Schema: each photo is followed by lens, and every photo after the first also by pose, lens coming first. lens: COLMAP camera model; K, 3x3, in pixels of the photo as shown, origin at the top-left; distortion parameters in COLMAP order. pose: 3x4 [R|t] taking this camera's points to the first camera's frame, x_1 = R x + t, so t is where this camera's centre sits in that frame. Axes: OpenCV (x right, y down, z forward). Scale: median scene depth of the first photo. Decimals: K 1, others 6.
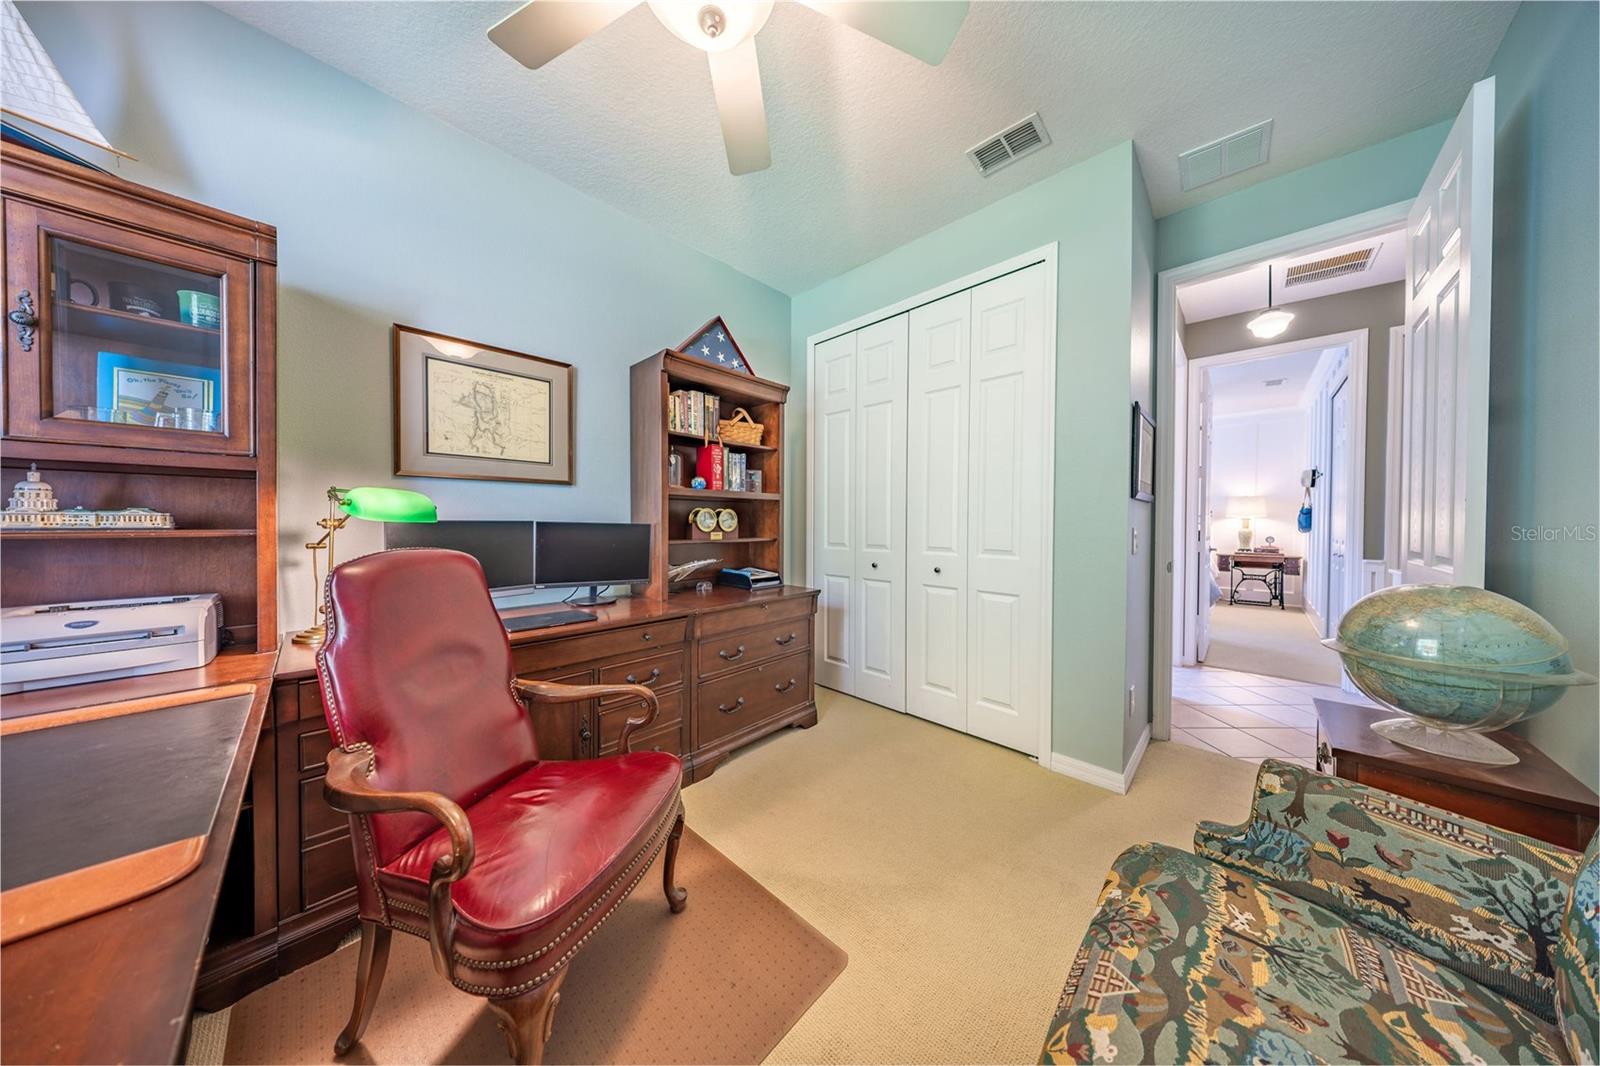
lens RADIAL K [[464.8, 0, 801.2], [0, 464.8, 529.5], [0, 0, 1]] dist [0.001329, -0.000137]
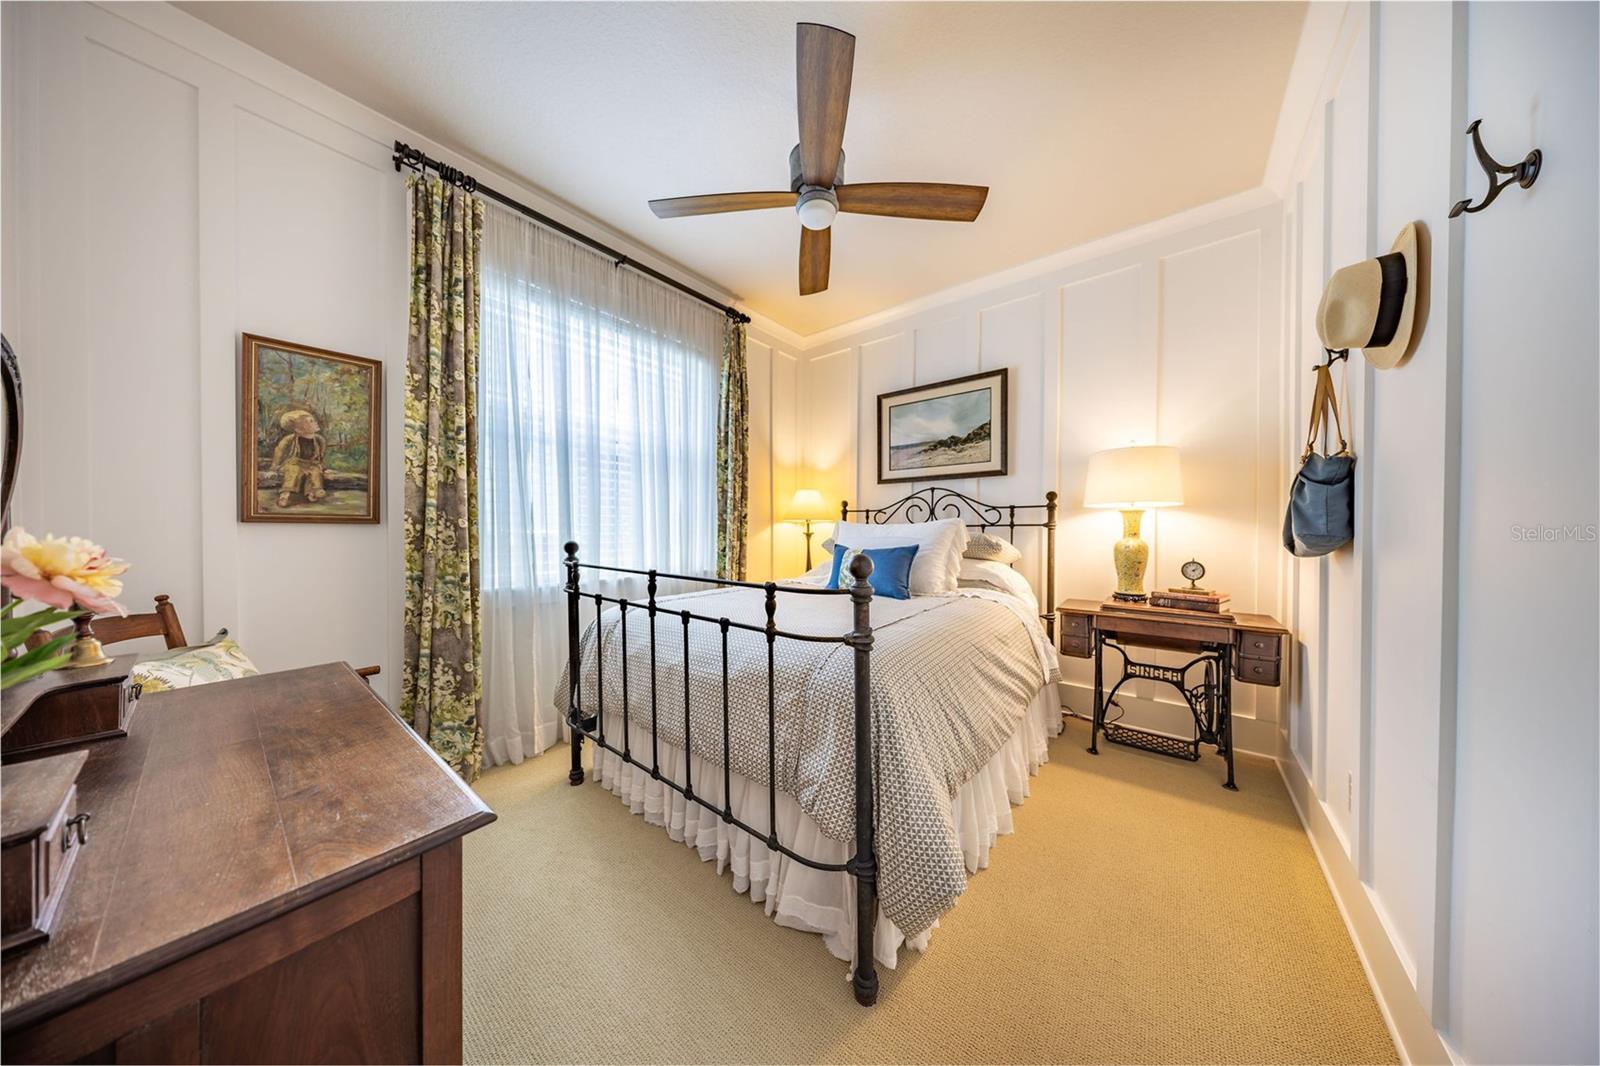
lens RADIAL K [[458.6, 0, 802.9], [0, 458.6, 530.9], [0, 0, 1]] dist [0.003161, -0.001908]
pose [[0.996758, 0.000222, 0.080461, 1.781551], [0.000141, 0.999990, -0.004502, -0.013994], [-0.080462, 0.004499, 0.996748, 1.763045]]
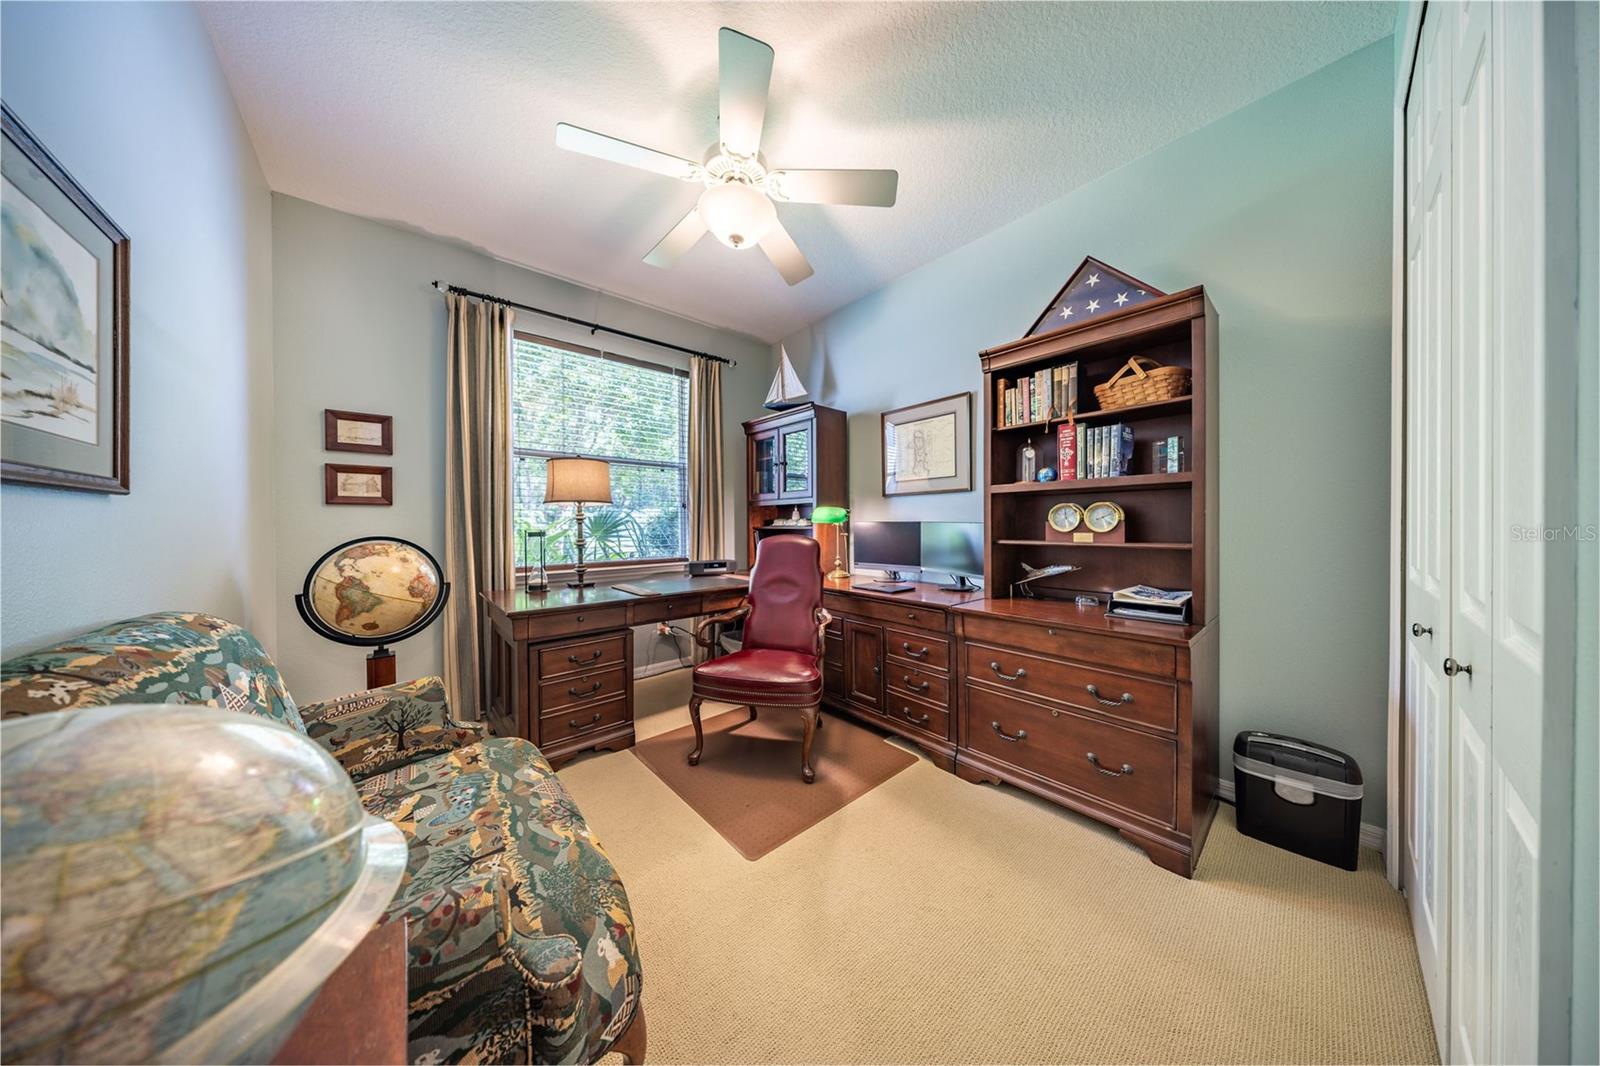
lens RADIAL K [[464.8, 0, 801.2], [0, 464.8, 529.5], [0, 0, 1]] dist [0.001329, -0.000137]
pose [[-0.099380, 0.005883, -0.995032, 0.656469], [-0.006975, 0.999954, 0.006608, -0.001386], [0.995025, 0.007597, -0.099334, 0.607669]]
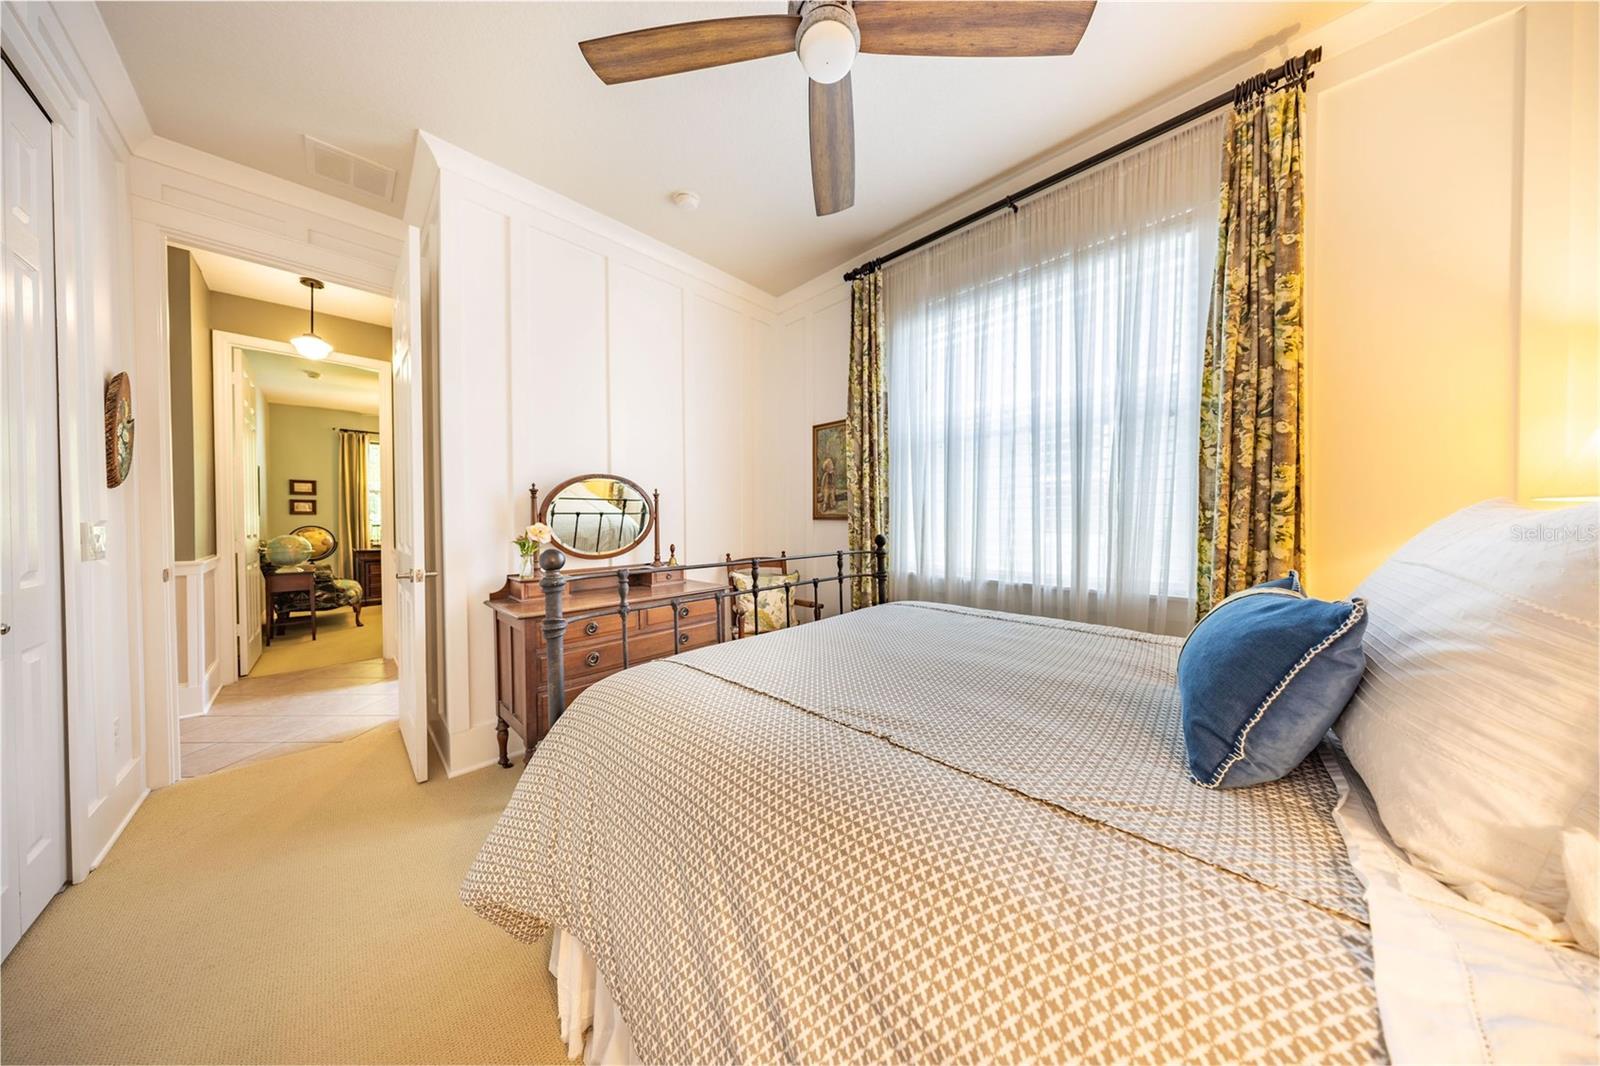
lens RADIAL K [[464.8, 0, 801.2], [0, 464.8, 529.5], [0, 0, 1]] dist [0.001329, -0.000137]
pose [[-0.021697, 0.014777, -0.999655, 2.481423], [-0.010271, 0.999835, 0.015003, -0.023662], [0.999712, 0.010593, -0.021542, 2.608299]]
